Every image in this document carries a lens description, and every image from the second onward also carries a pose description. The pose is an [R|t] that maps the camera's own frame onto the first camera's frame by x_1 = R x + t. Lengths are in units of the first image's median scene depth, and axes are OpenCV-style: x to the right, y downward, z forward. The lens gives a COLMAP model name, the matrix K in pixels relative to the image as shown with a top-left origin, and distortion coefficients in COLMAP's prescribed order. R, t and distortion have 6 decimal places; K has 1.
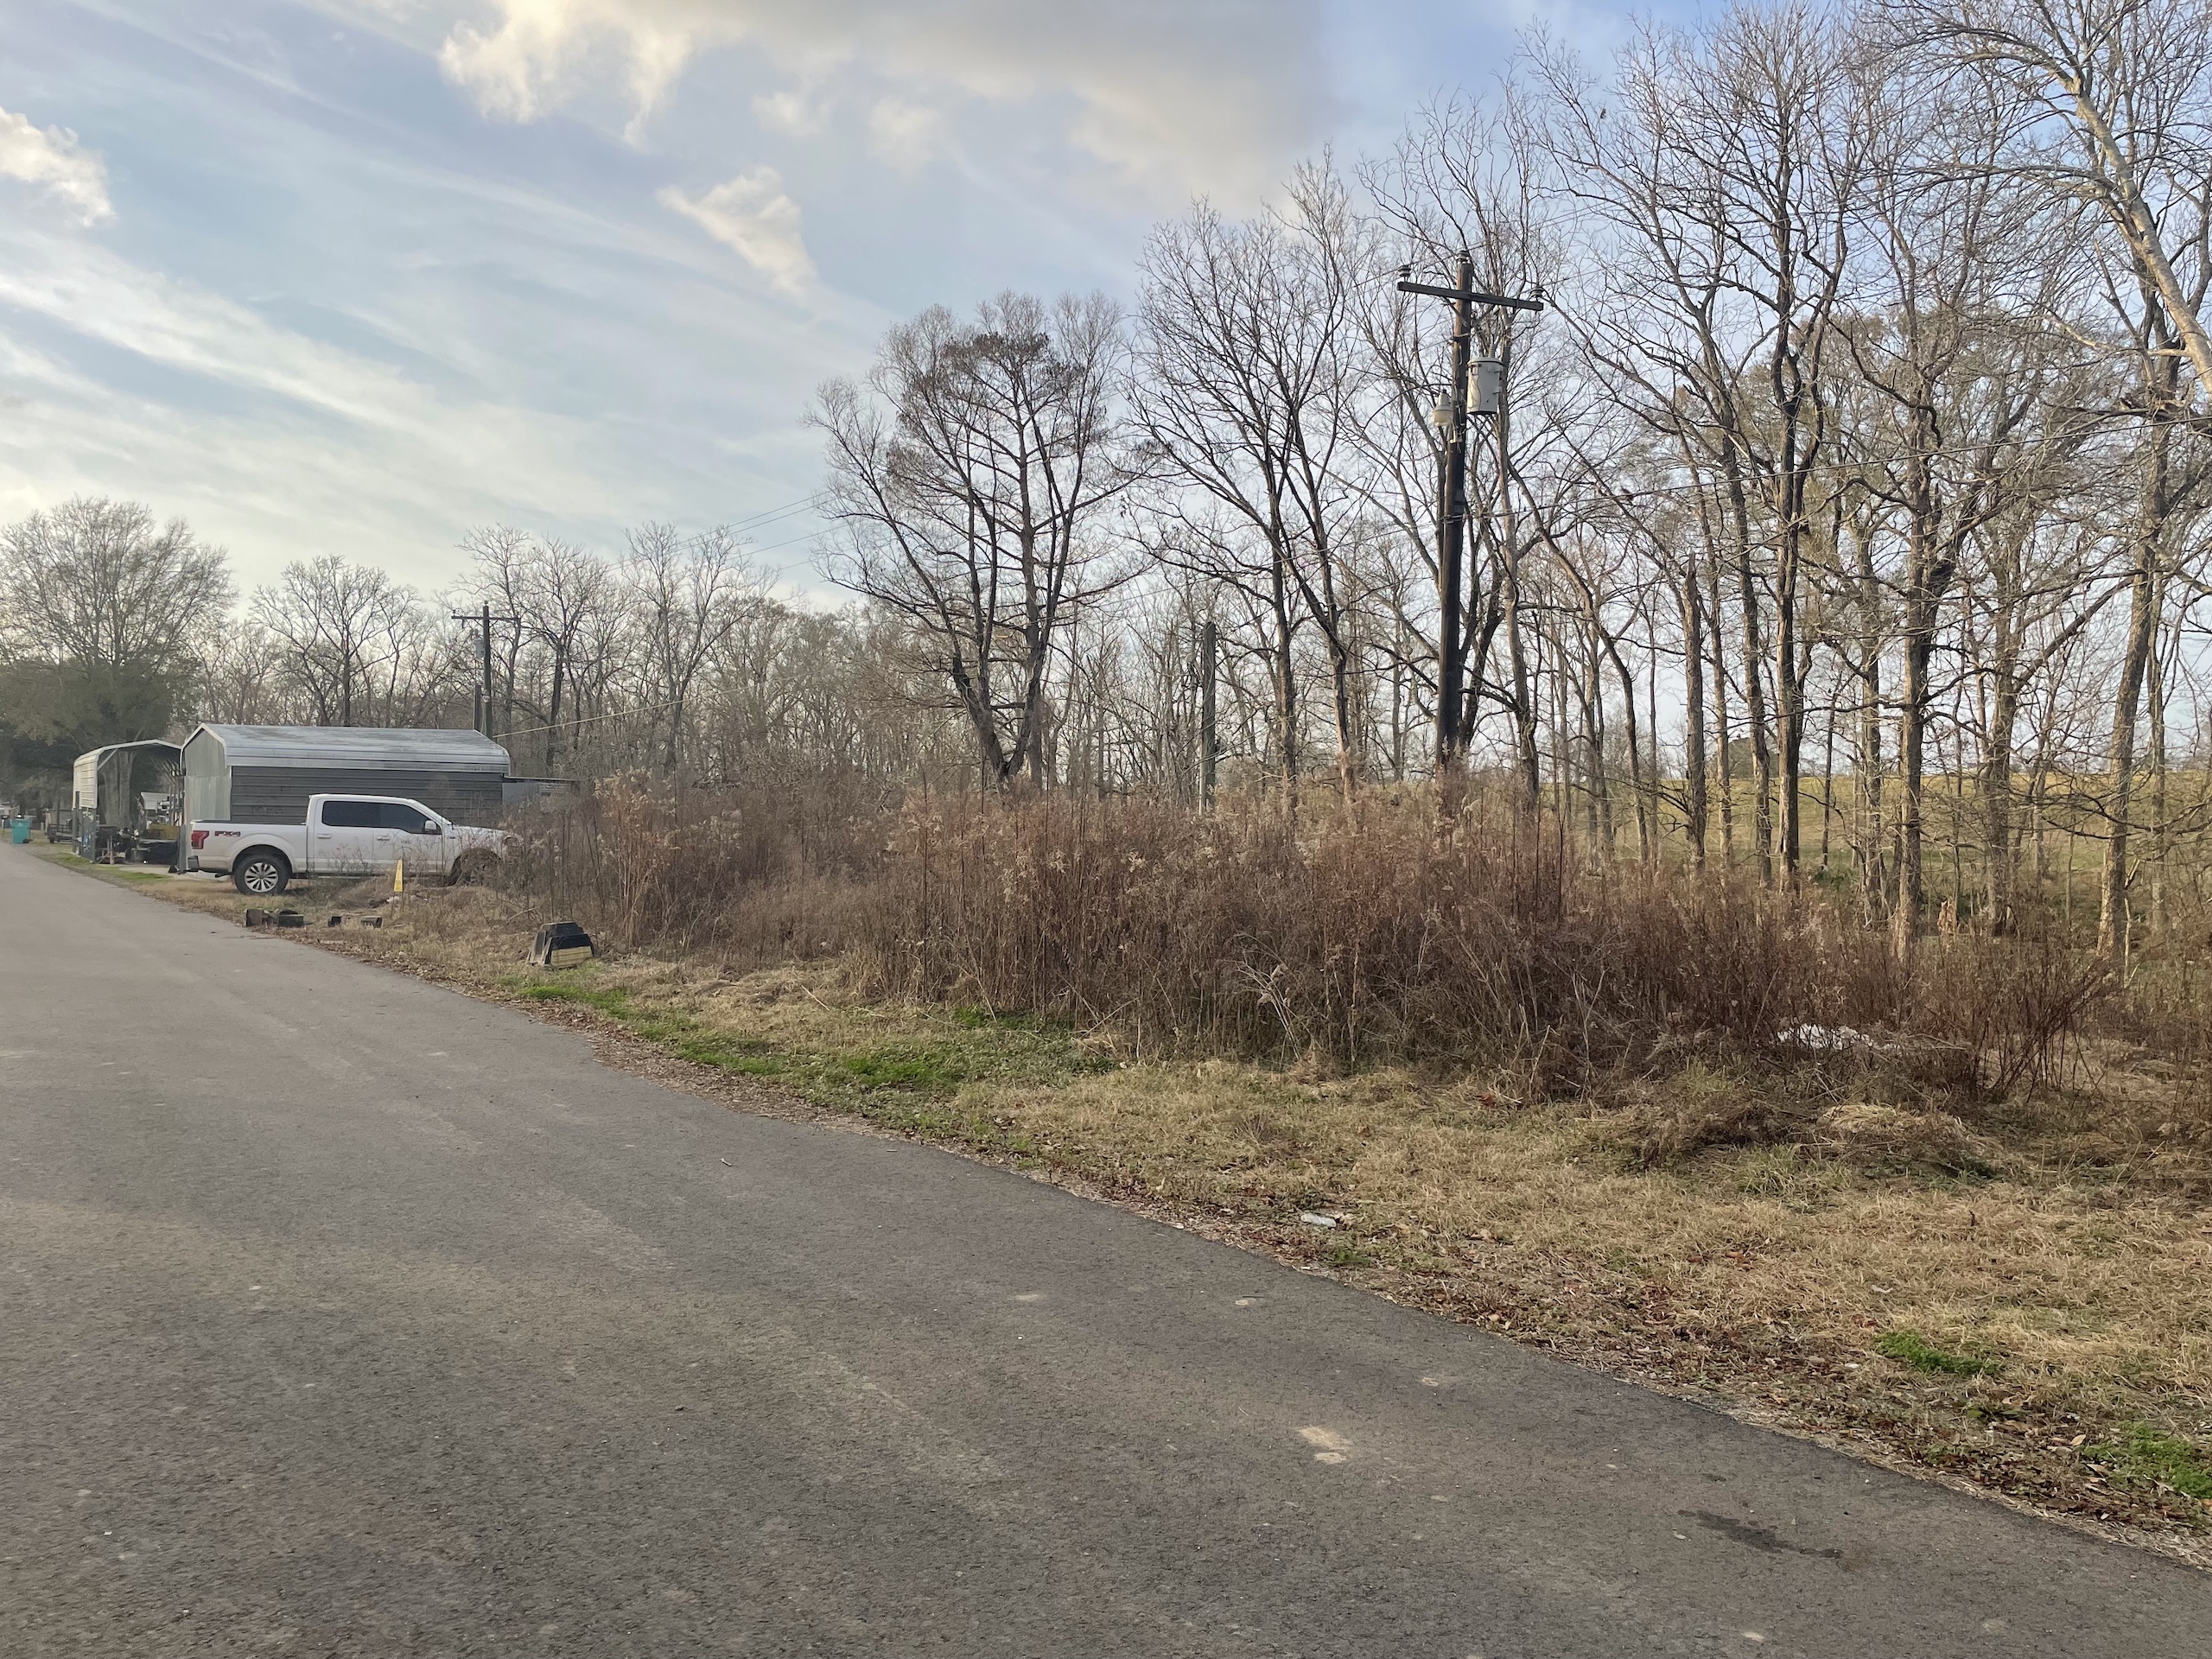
lens RADIAL K [[1676.3, 0, 1106.0], [0, 1676.3, 829.5], [0, 0, 1]] dist [0.092874, -0.128003]
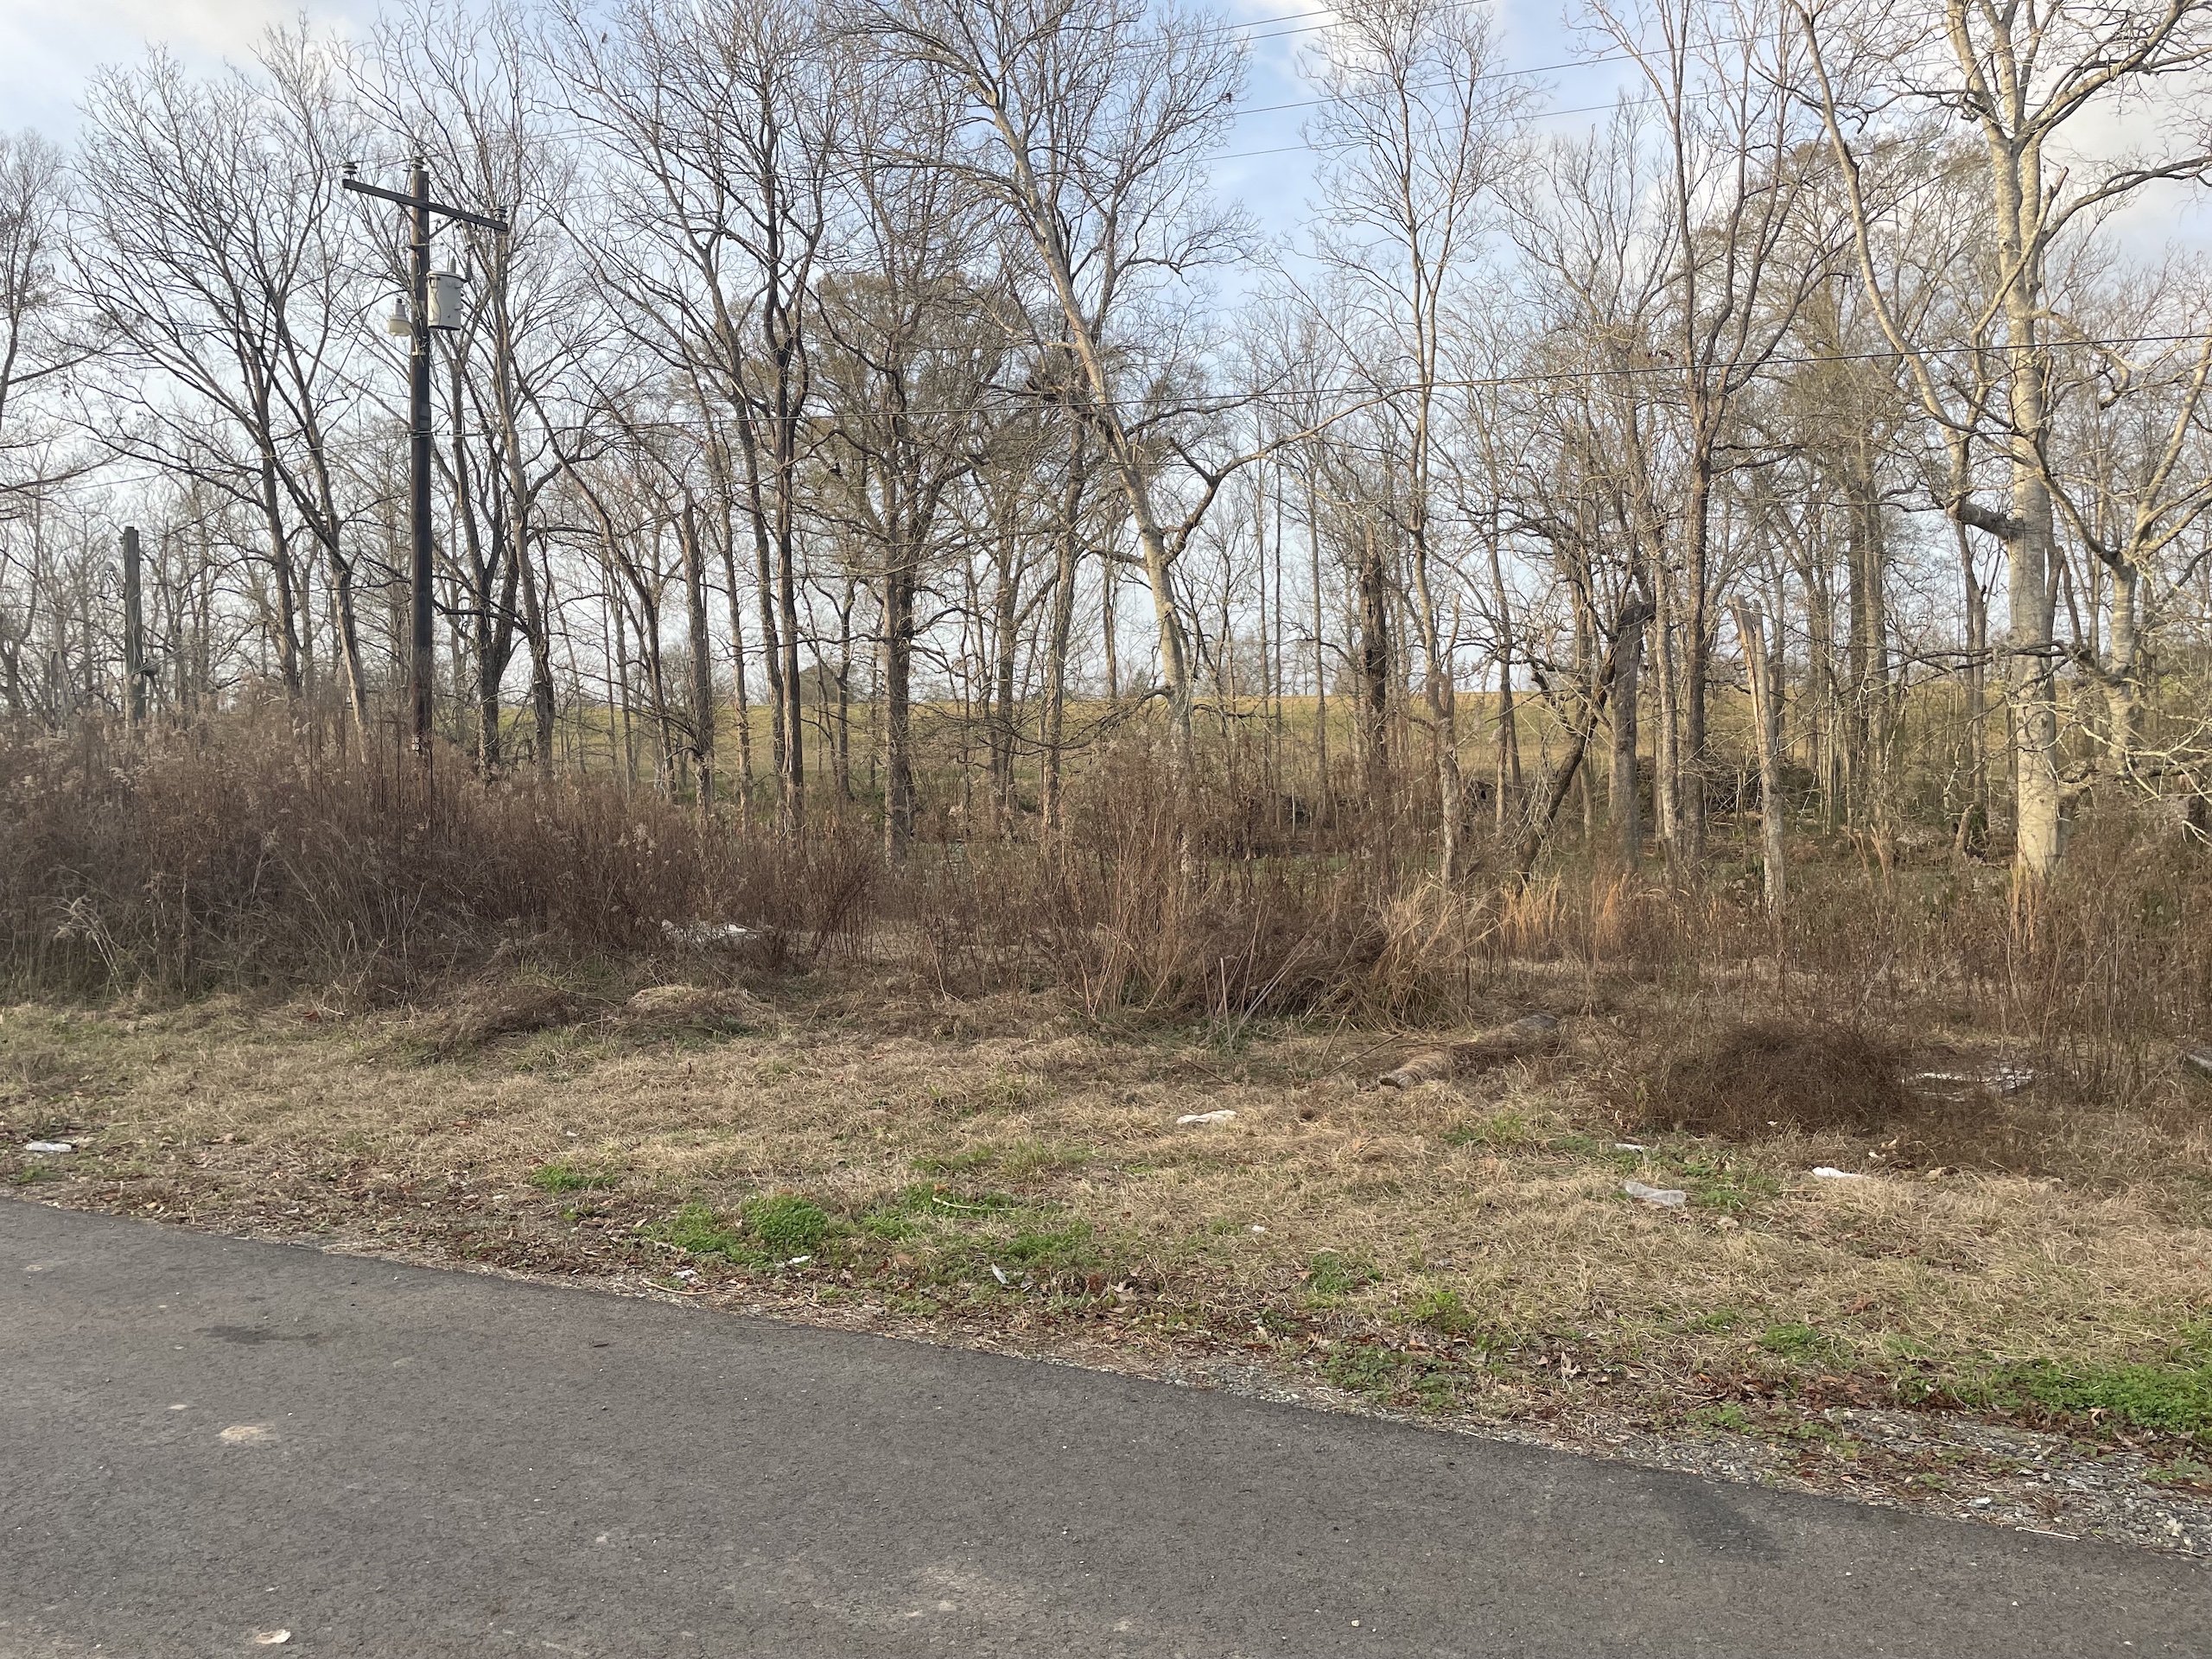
lens RADIAL K [[1676.3, 0, 1106.0], [0, 1676.3, 829.5], [0, 0, 1]] dist [0.092874, -0.128003]
pose [[0.866680, -0.035976, 0.497565, 0.031920], [0.013740, 0.998739, 0.048281, 0.000897], [-0.498675, -0.035008, 0.866082, -0.032859]]
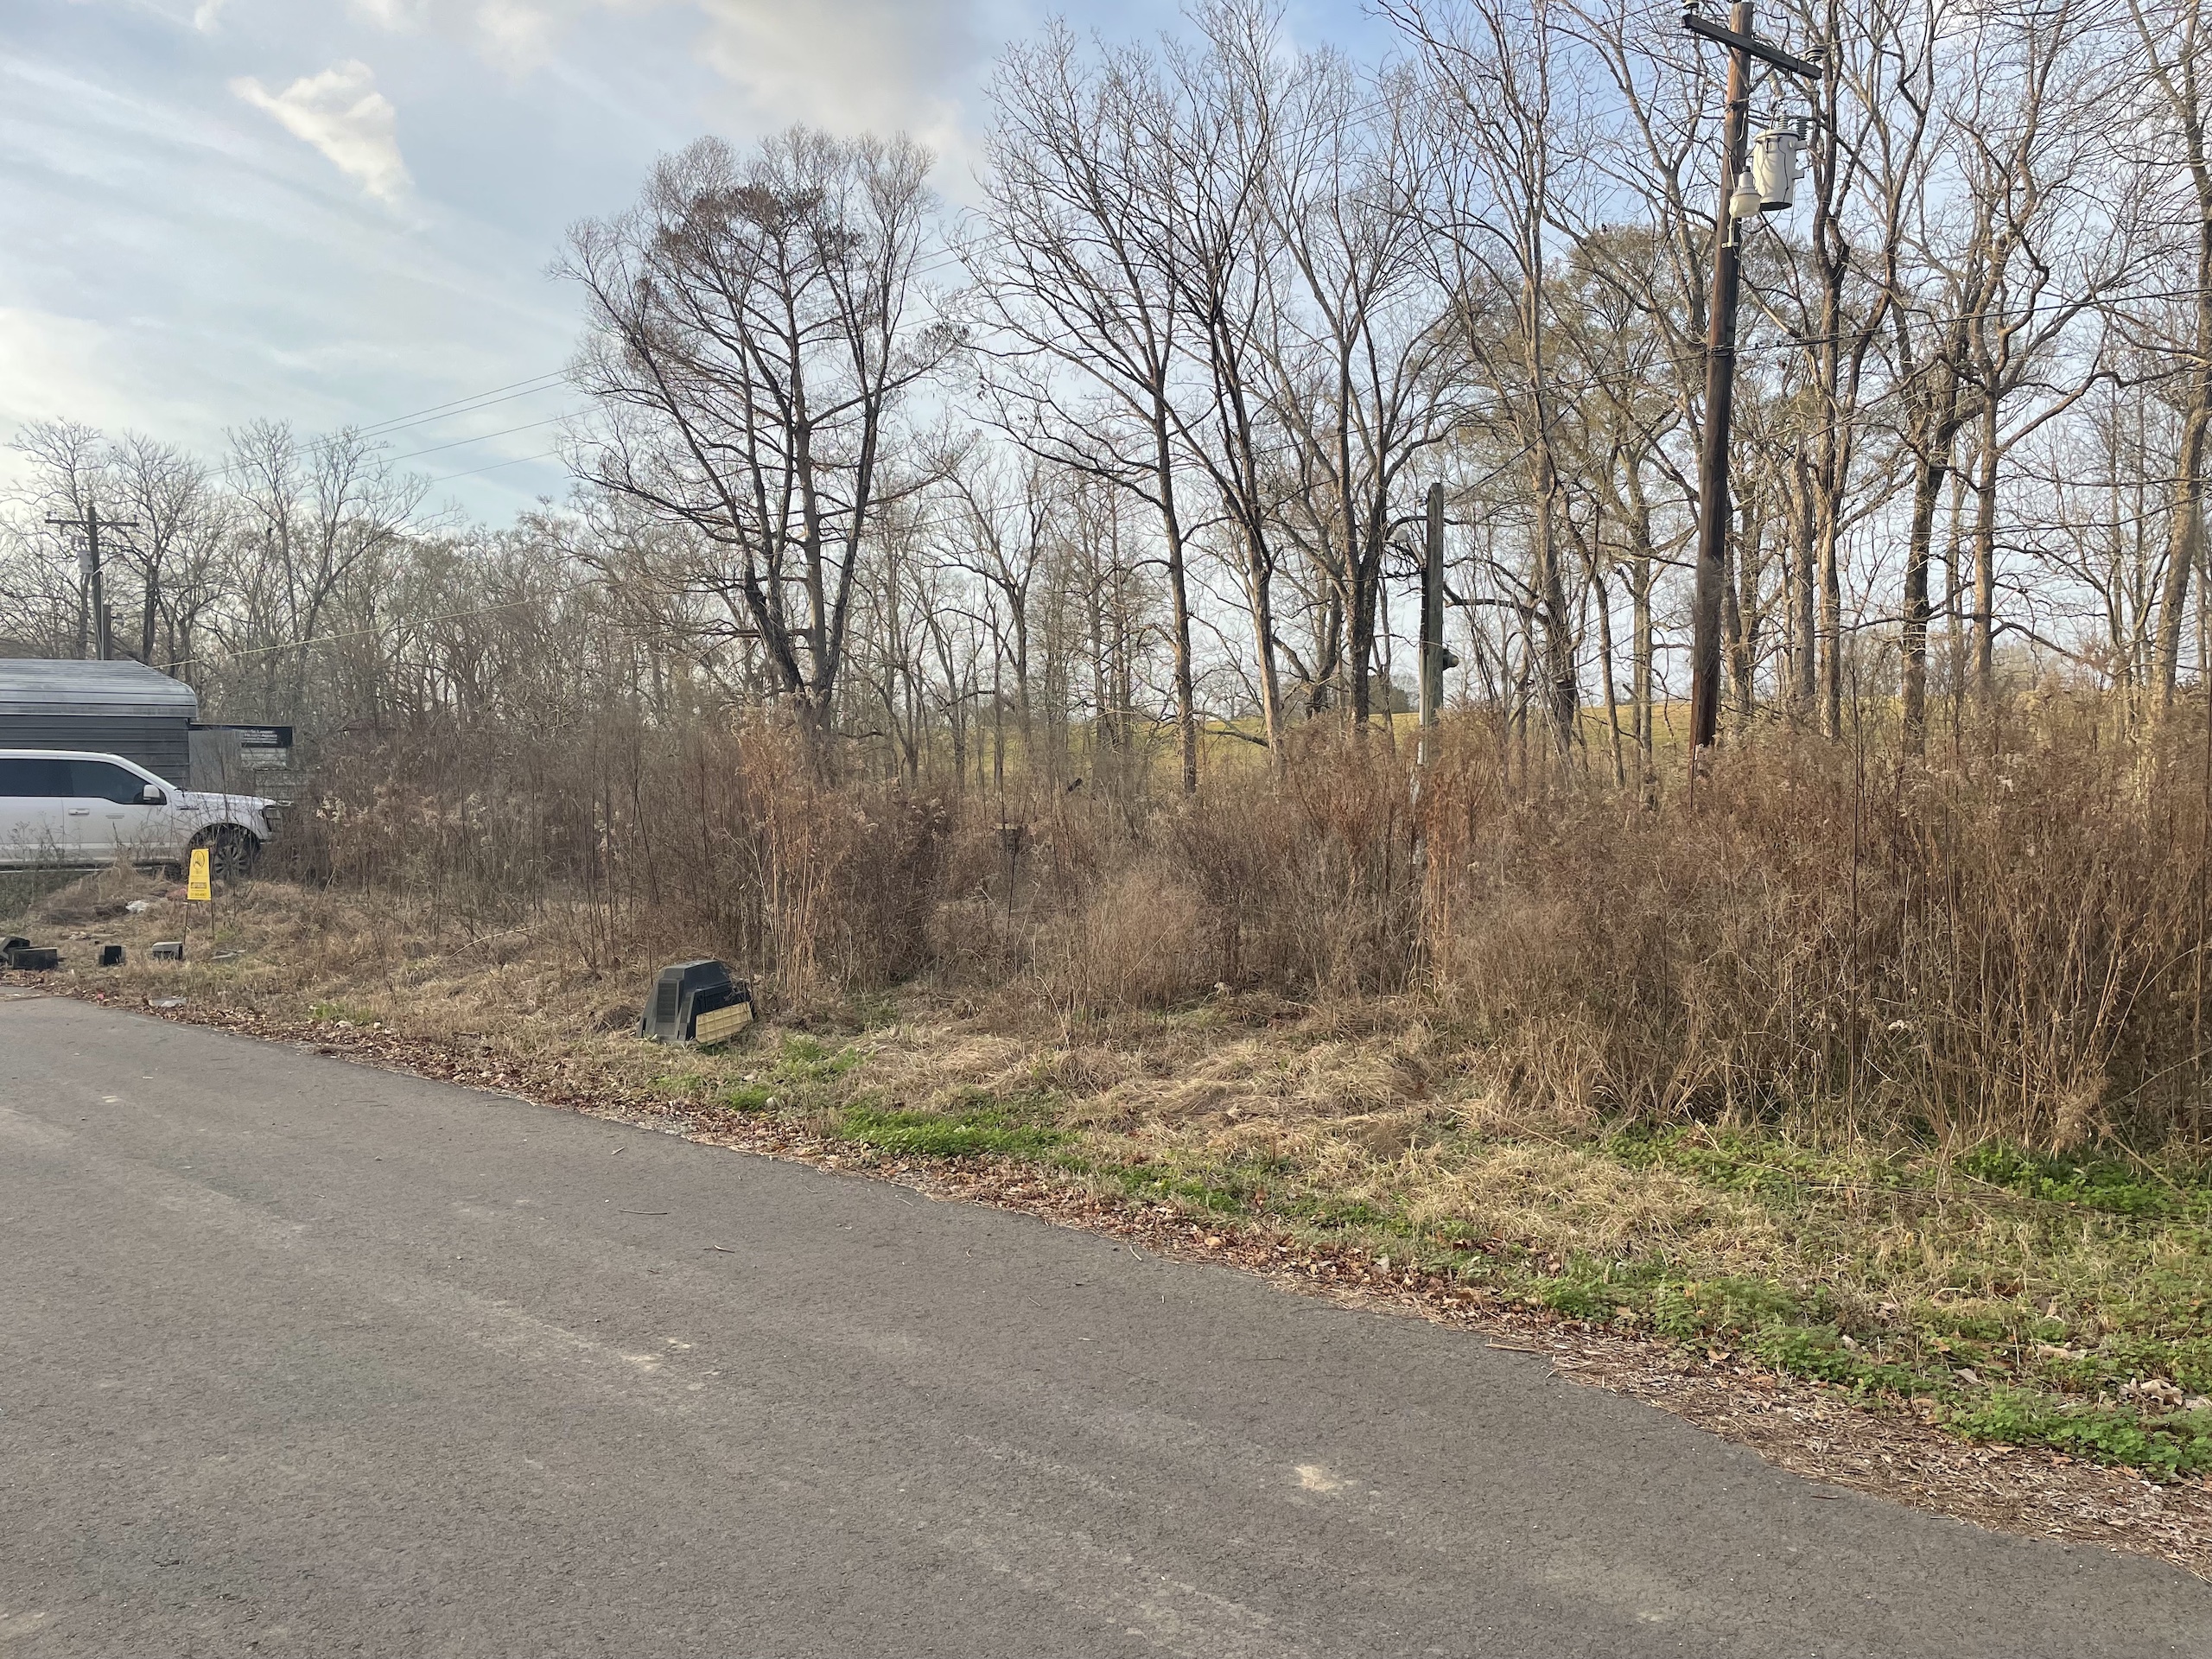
lens RADIAL K [[1676.3, 0, 1106.0], [0, 1676.3, 829.5], [0, 0, 1]] dist [0.092874, -0.128003]
pose [[0.973709, -0.029585, 0.225866, -0.139936], [0.021941, 0.999101, 0.036280, -0.002842], [-0.226736, -0.030370, 0.973483, 0.190146]]
